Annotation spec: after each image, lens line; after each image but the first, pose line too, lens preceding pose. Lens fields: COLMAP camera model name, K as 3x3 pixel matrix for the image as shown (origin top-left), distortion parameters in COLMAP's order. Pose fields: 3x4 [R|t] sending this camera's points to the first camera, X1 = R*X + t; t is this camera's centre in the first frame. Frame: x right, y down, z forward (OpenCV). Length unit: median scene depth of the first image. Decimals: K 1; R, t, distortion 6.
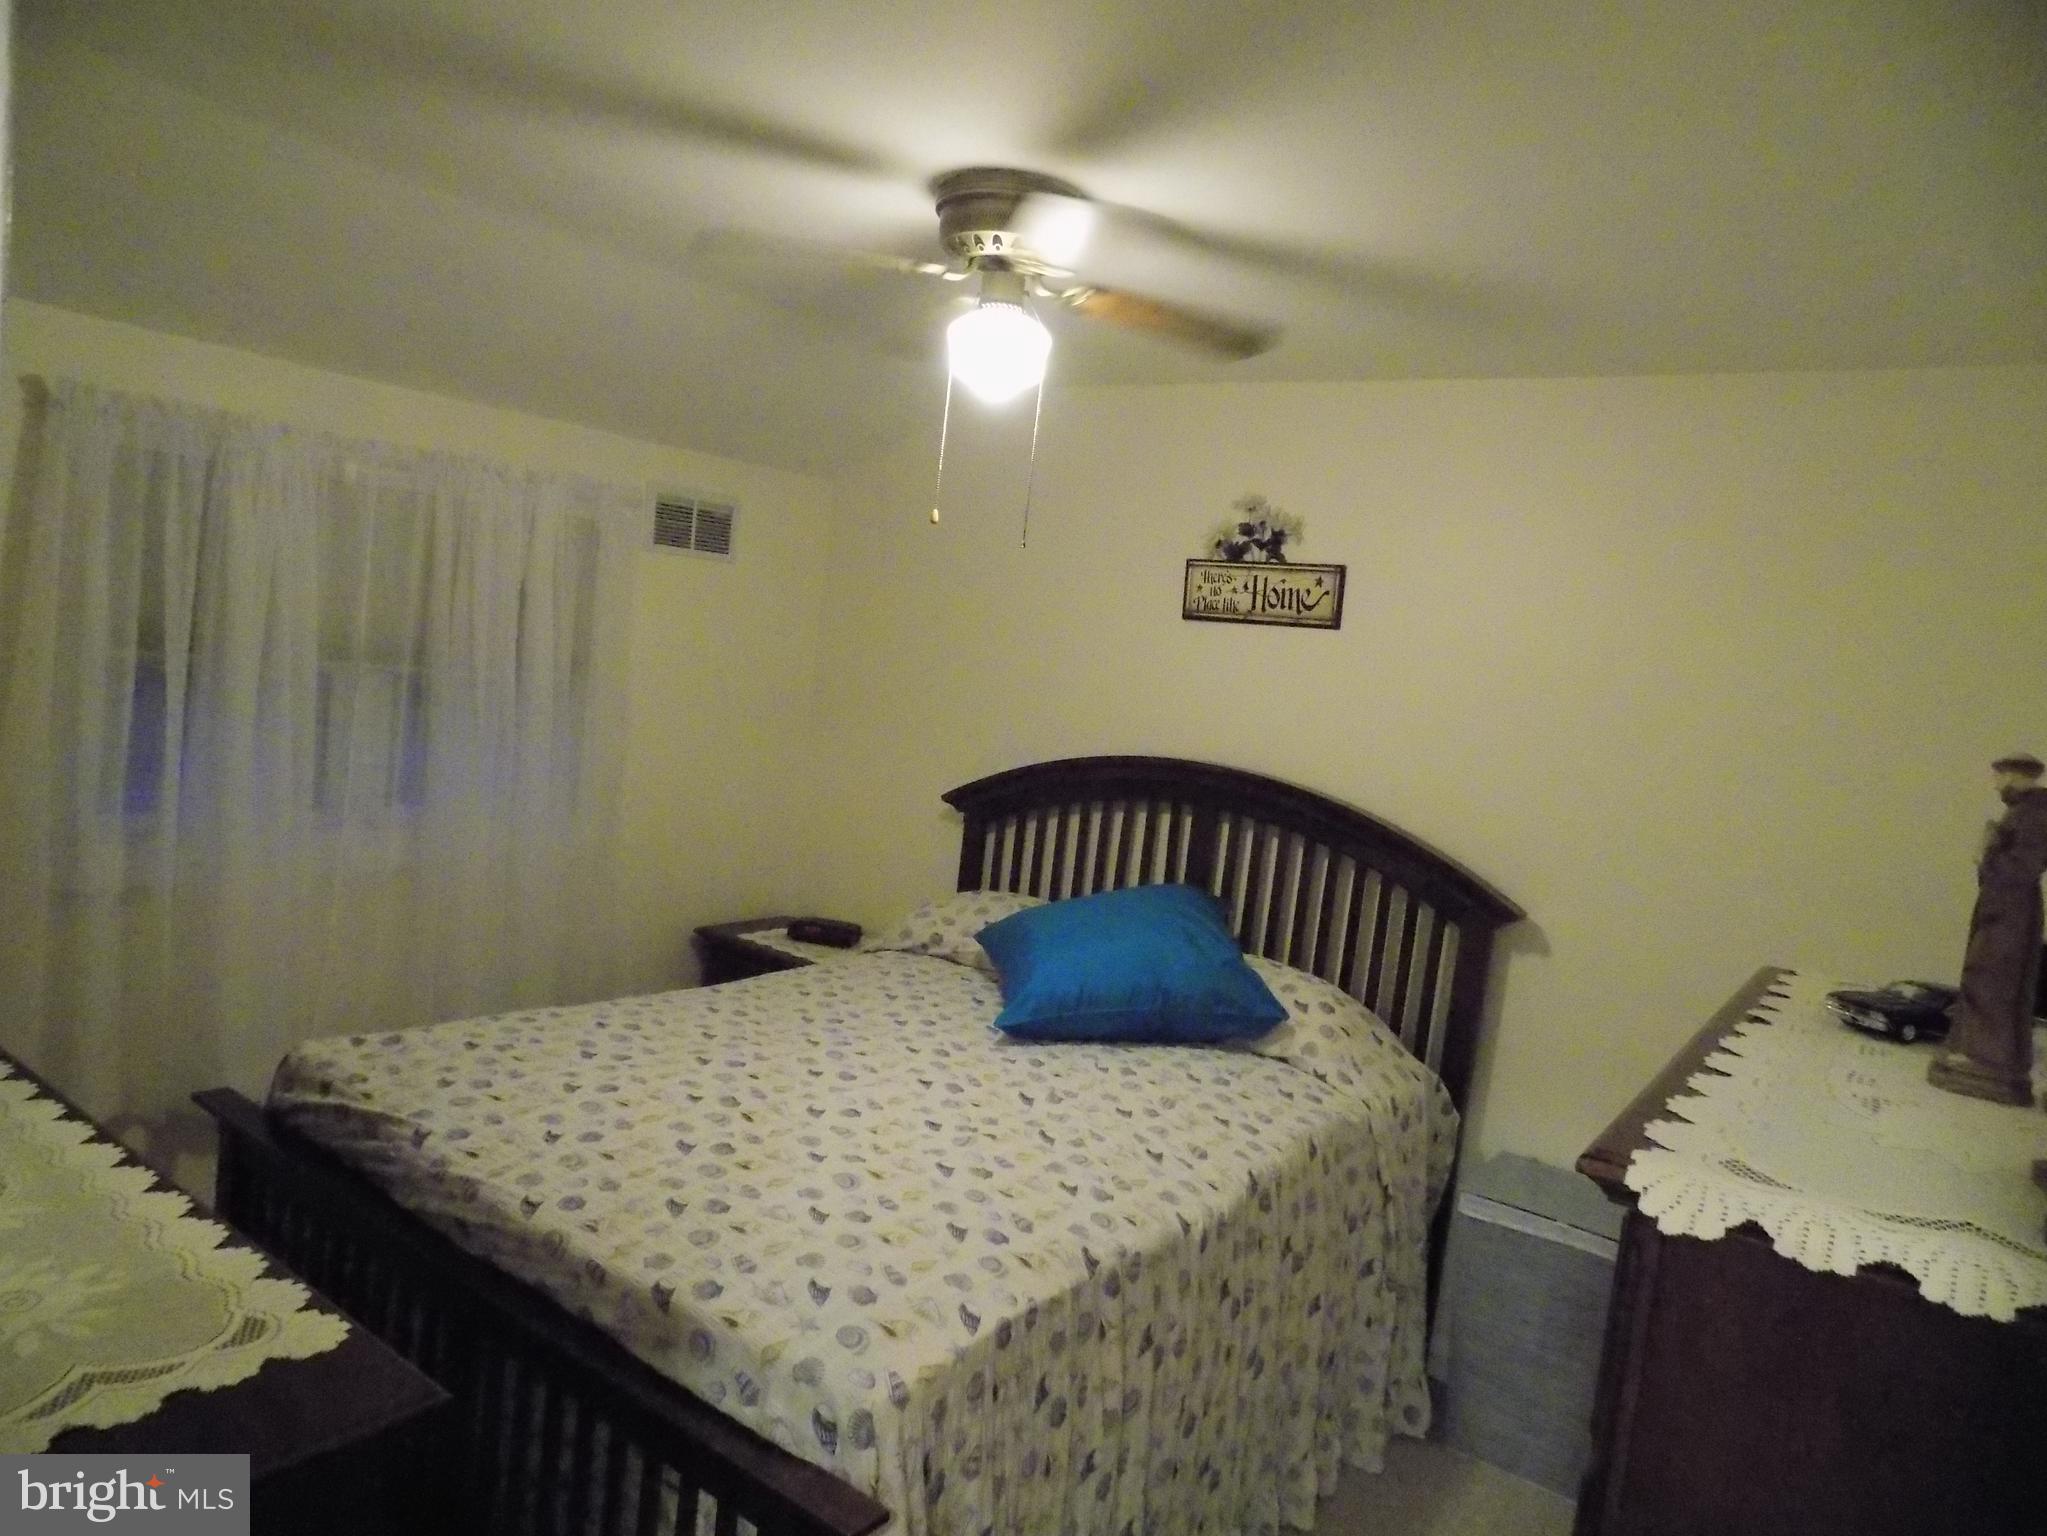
lens RADIAL K [[1386.3, 0, 1058.8], [0, 1386.3, 754.0], [0, 0, 1]] dist [-0.073706, 0.073888]
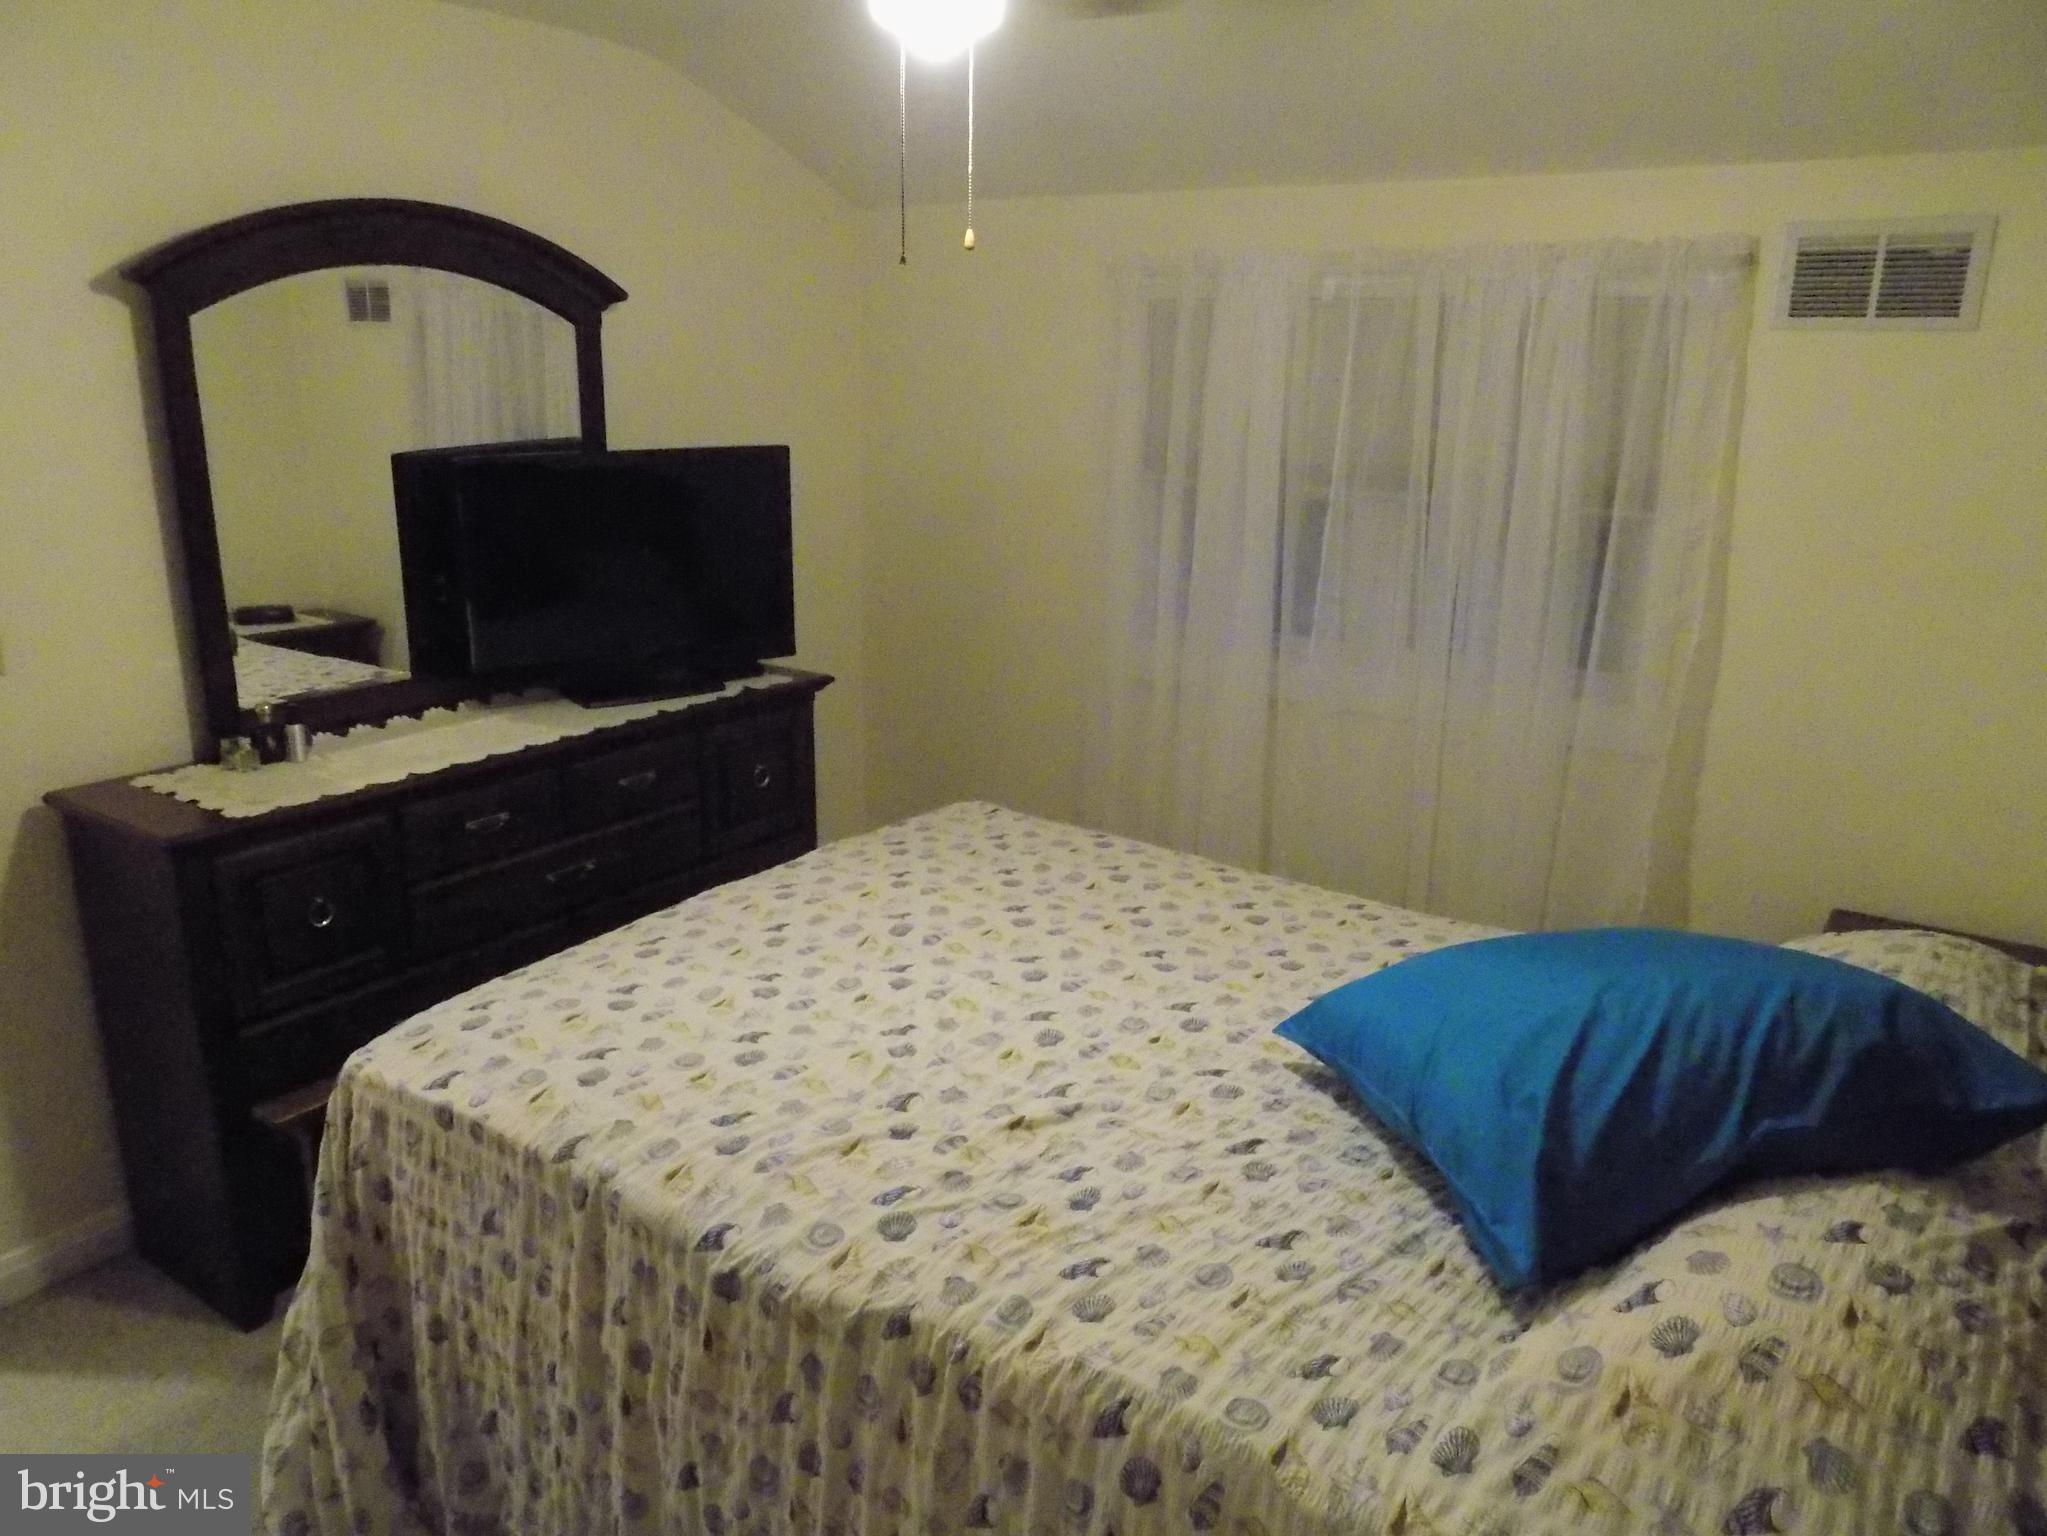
lens RADIAL K [[1474.9, 0, 1019.1], [0, 1474.9, 714.6], [0, 0, 1]] dist [-0.044783, 0.005994]
pose [[0.012113, 0.134087, -0.990896, 0.578640], [-0.087117, 0.987342, 0.132541, -0.025074], [0.996124, 0.084719, 0.023641, 0.808537]]
